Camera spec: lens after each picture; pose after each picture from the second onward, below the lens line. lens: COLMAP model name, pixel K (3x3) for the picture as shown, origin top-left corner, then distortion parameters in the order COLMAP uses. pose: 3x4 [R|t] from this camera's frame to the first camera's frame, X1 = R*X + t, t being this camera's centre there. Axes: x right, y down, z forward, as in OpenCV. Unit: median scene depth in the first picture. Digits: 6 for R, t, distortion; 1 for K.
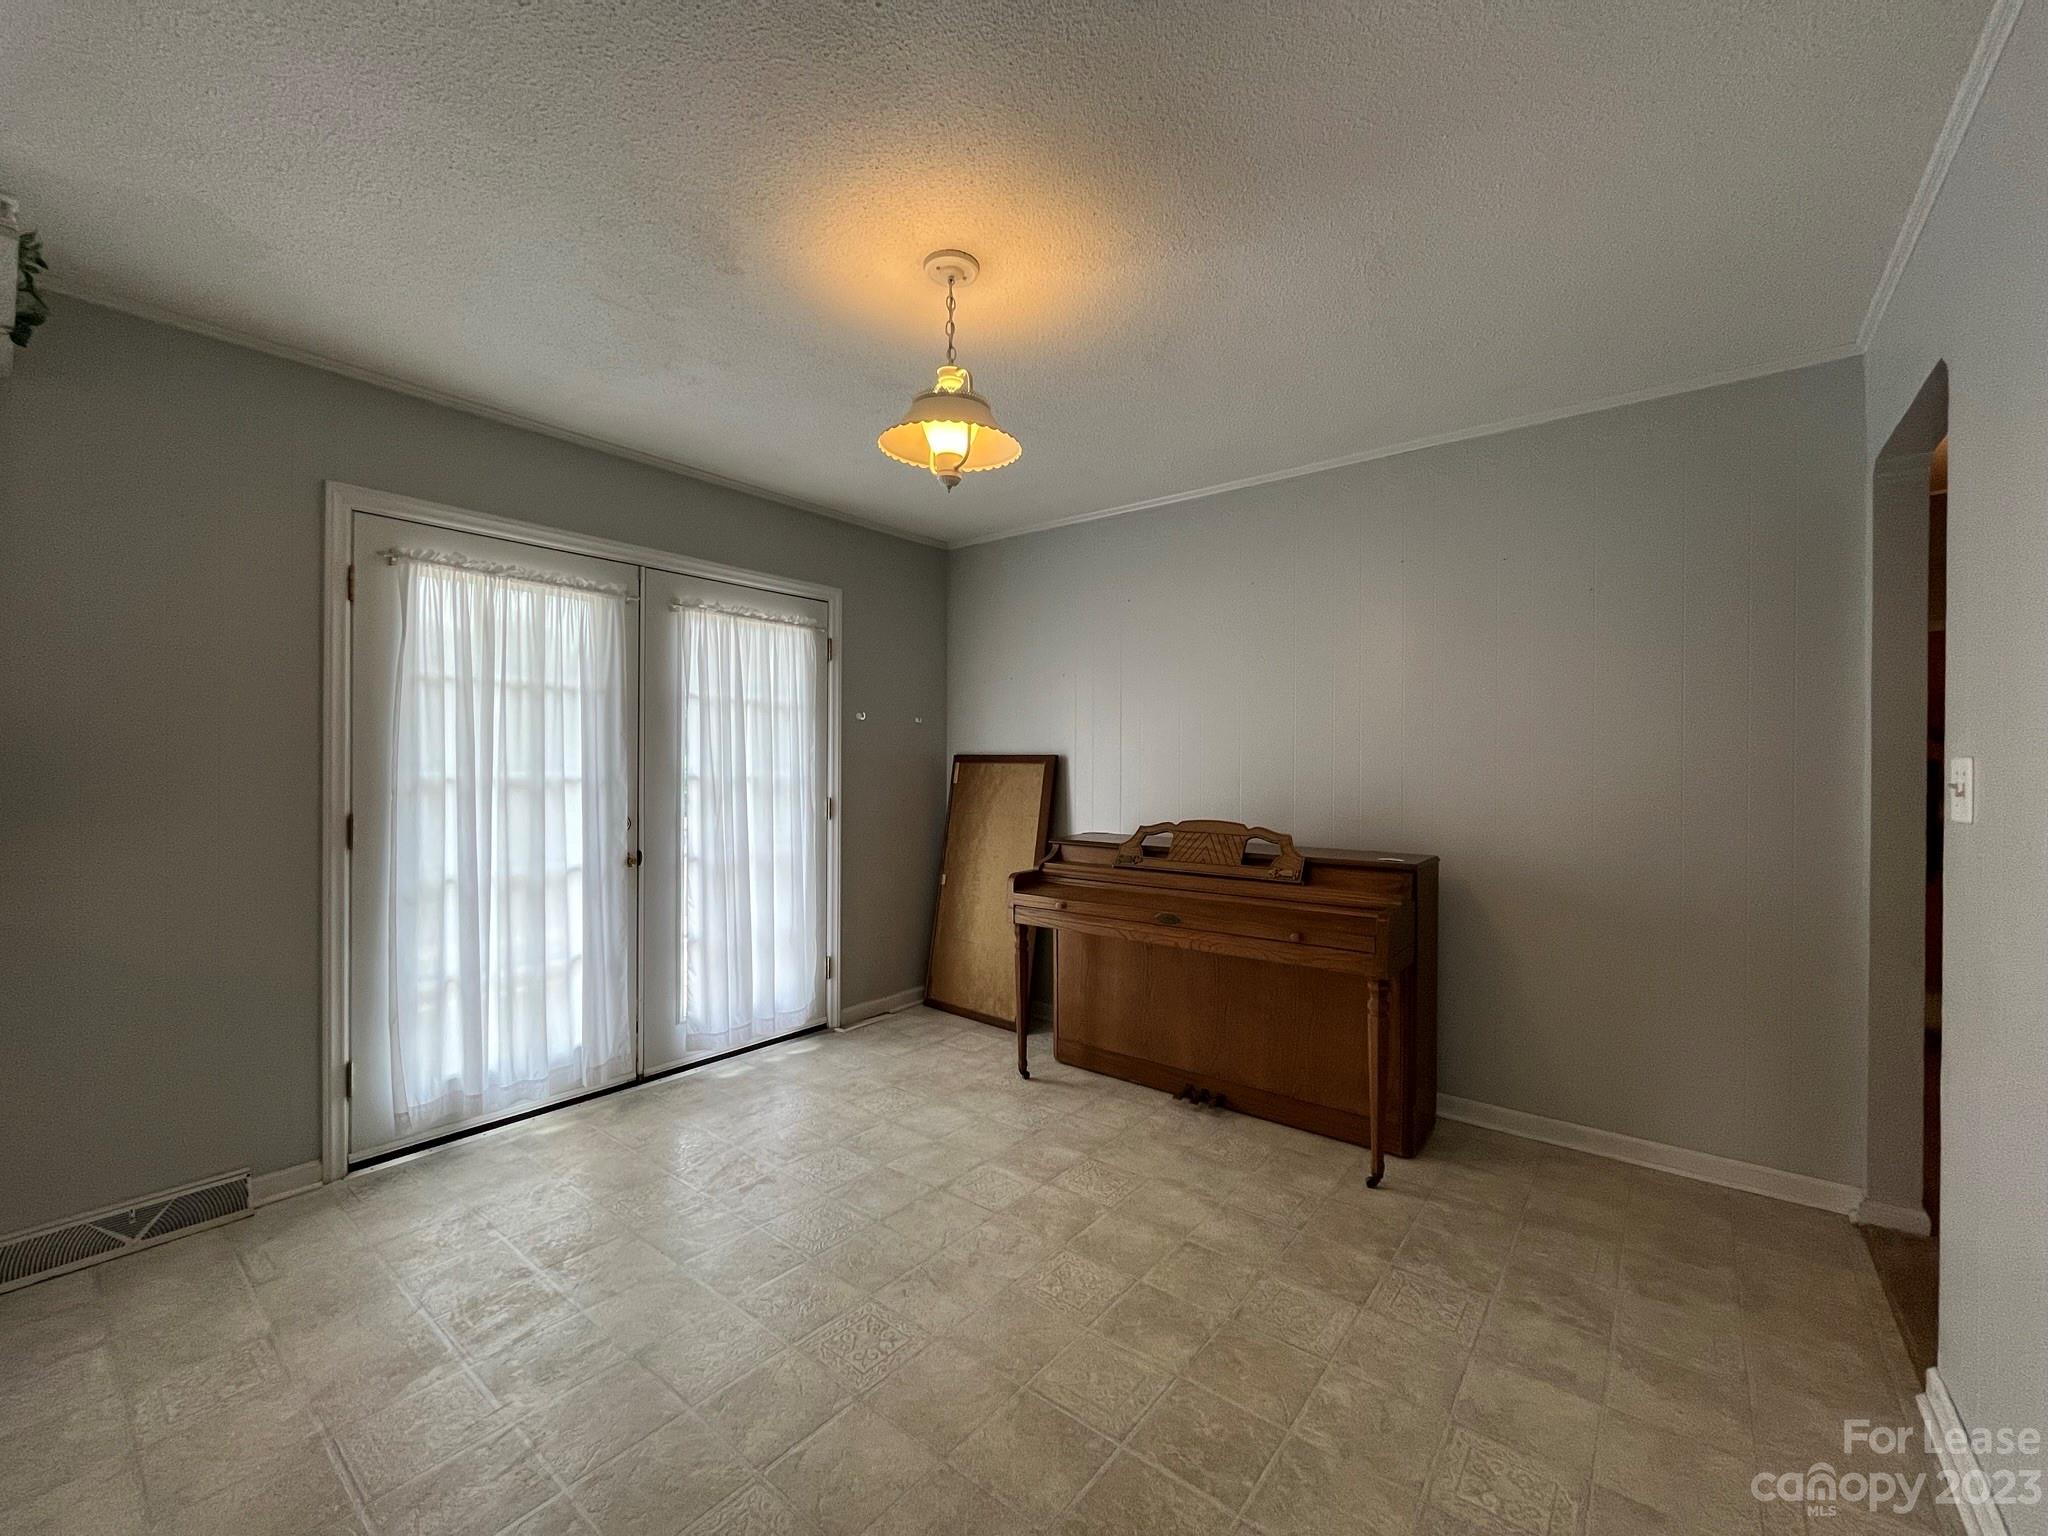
lens RADIAL K [[831.9, 0, 1023.9], [0, 831.9, 767.7], [0, 0, 1]] dist [-0.003223, -0.000261]
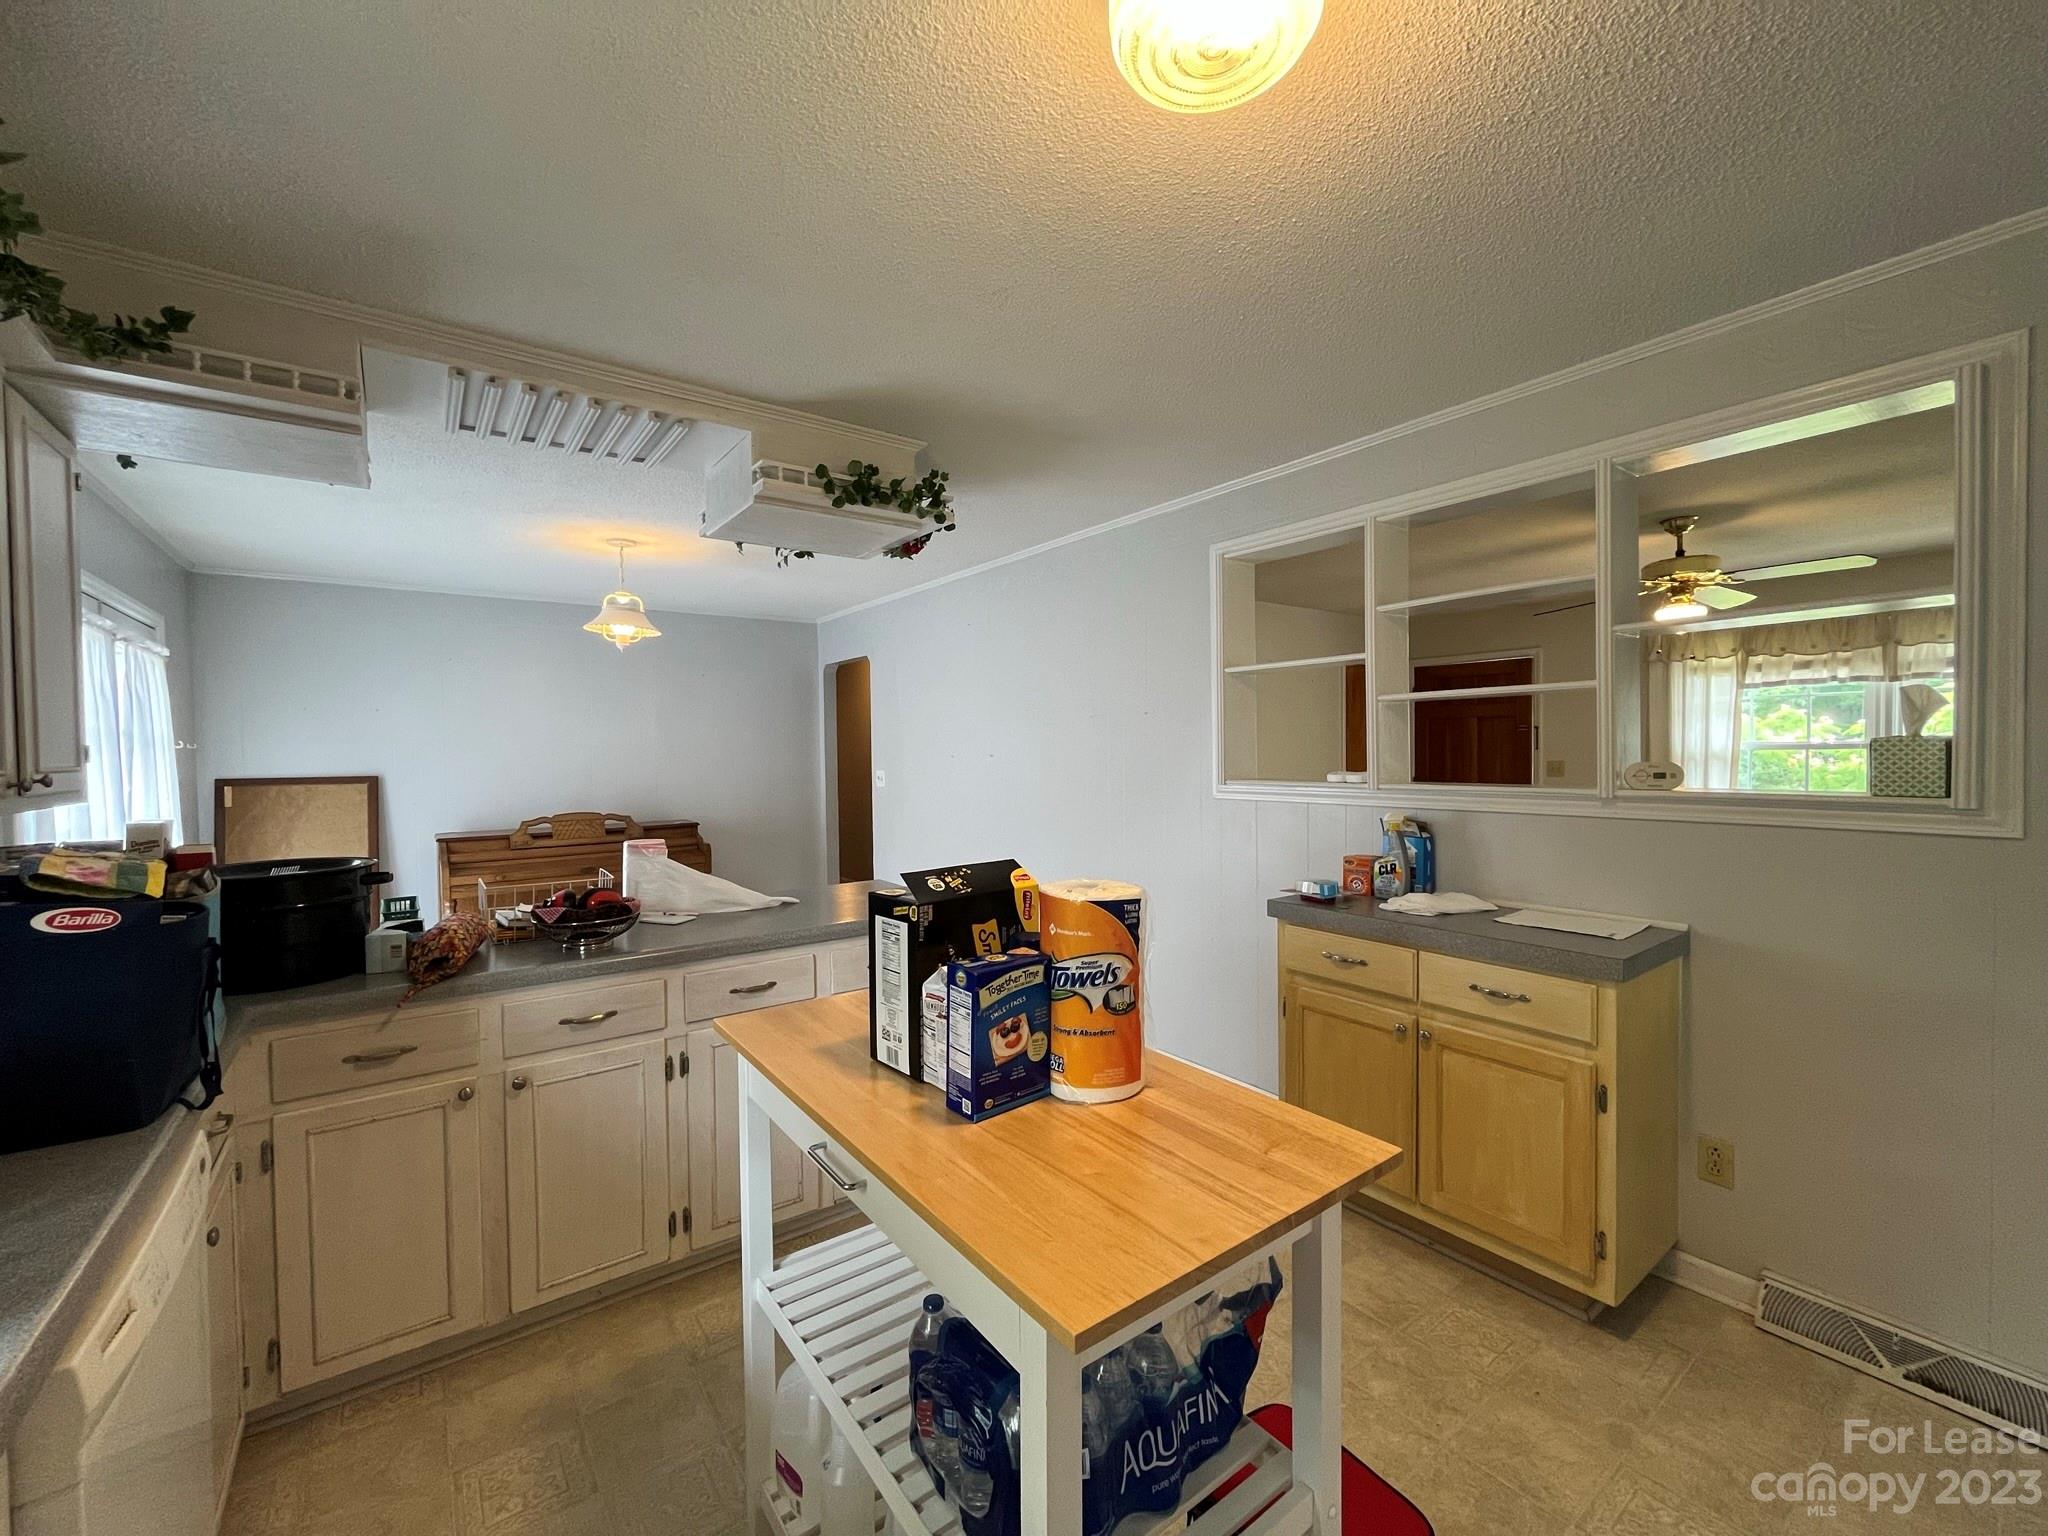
lens RADIAL K [[831.9, 0, 1031.1], [0, 831.9, 772.0], [0, 0, 1]] dist [-0.003223, -0.000261]
pose [[0.266402, -0.024430, 0.963552, -1.079384], [0.021280, 0.999584, 0.019460, -0.030117], [-0.963627, 0.015321, 0.266811, -0.308806]]
